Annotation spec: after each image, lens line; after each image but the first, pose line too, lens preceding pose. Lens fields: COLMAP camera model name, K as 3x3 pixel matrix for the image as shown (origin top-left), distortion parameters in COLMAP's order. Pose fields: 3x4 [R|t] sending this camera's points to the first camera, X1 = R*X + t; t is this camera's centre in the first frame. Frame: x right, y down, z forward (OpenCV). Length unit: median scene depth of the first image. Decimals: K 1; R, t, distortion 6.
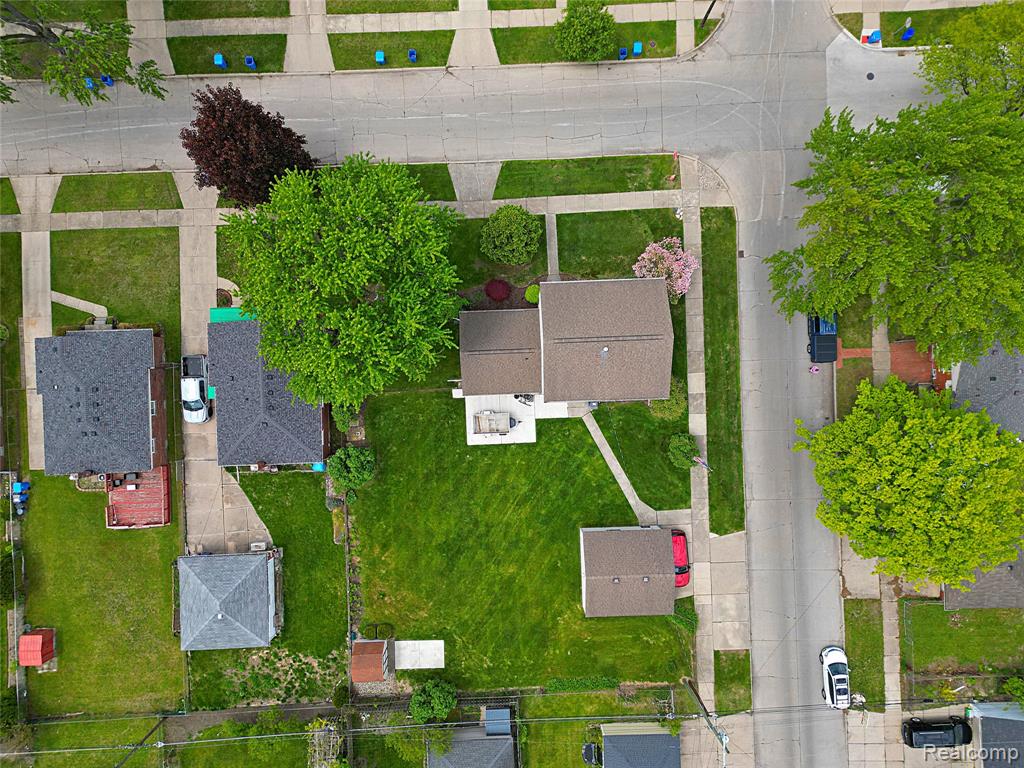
lens RADIAL K [[720.2, 0, 508.8], [0, 720.2, 384.3], [0, 0, 1]] dist [0.087150, -0.088720]
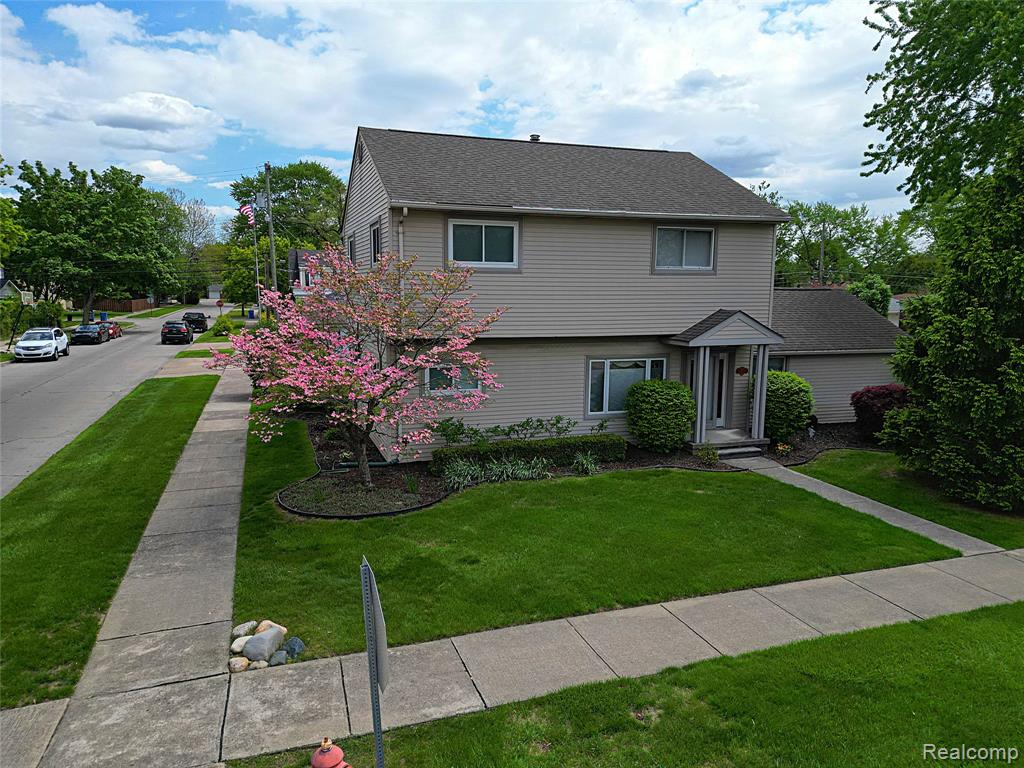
lens RADIAL K [[720.4, 0, 509.4], [0, 720.4, 370.9], [0, 0, 1]] dist [0.063976, -0.053863]
pose [[-0.956231, 0.013443, -0.292305, 0.232237], [-0.292033, -0.106729, 0.950434, -0.378494], [-0.018420, 0.994197, 0.105984, 0.947267]]
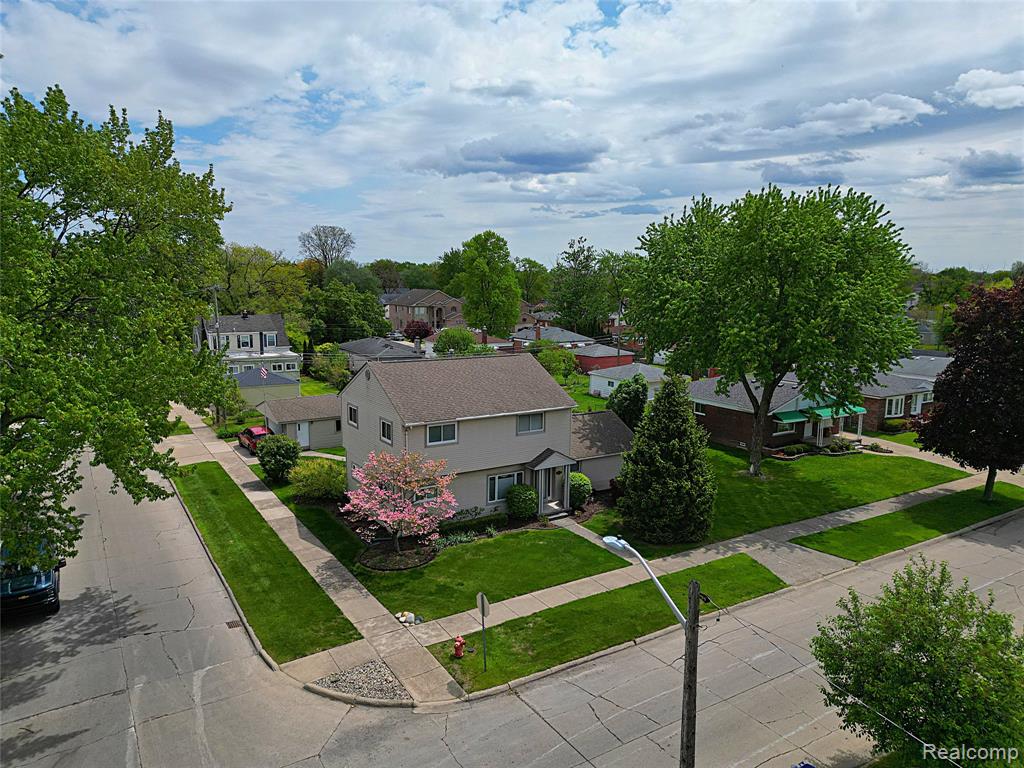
lens RADIAL K [[720.2, 0, 508.8], [0, 720.2, 384.3], [0, 0, 1]] dist [0.087150, -0.088720]
pose [[-0.868378, 0.054069, -0.492947, 0.391523], [-0.495625, -0.127948, 0.859061, -0.623039], [-0.016623, 0.990306, 0.137905, 0.814968]]
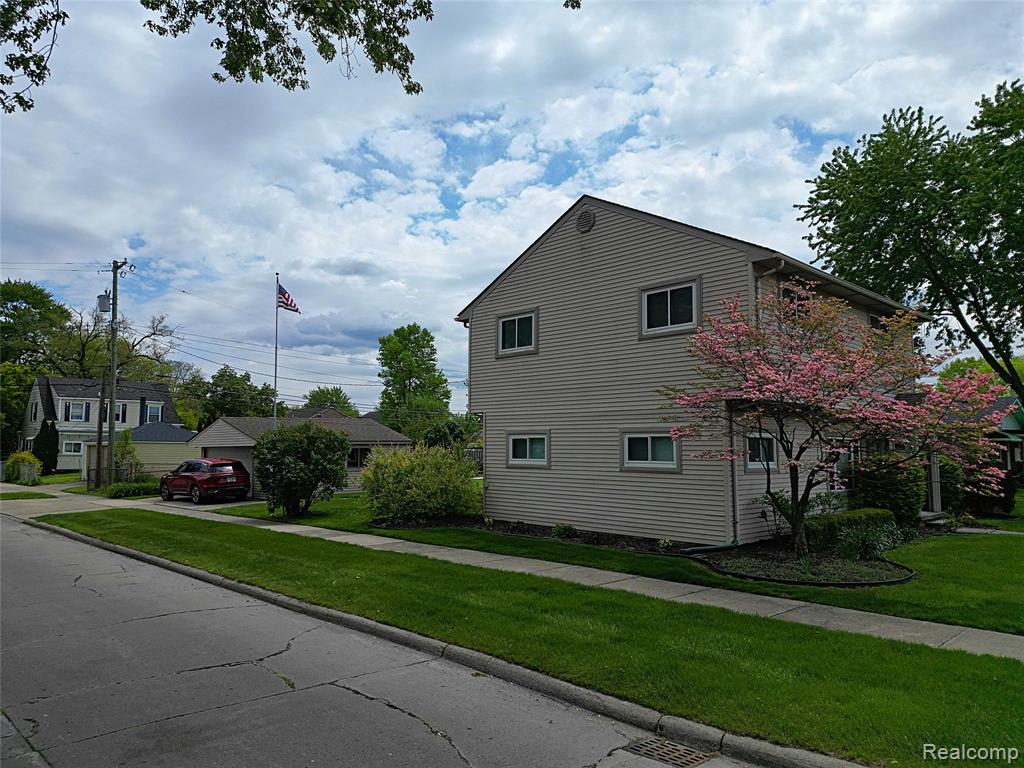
lens RADIAL K [[712.9, 0, 512.0], [0, 712.9, 384.0], [0, 0, 1]] dist [0.096539, -0.089950]
pose [[-0.729058, -0.081107, -0.679629, 0.408634], [-0.684351, 0.069290, 0.725853, -0.240109], [-0.011780, 0.994294, -0.106022, 0.983689]]
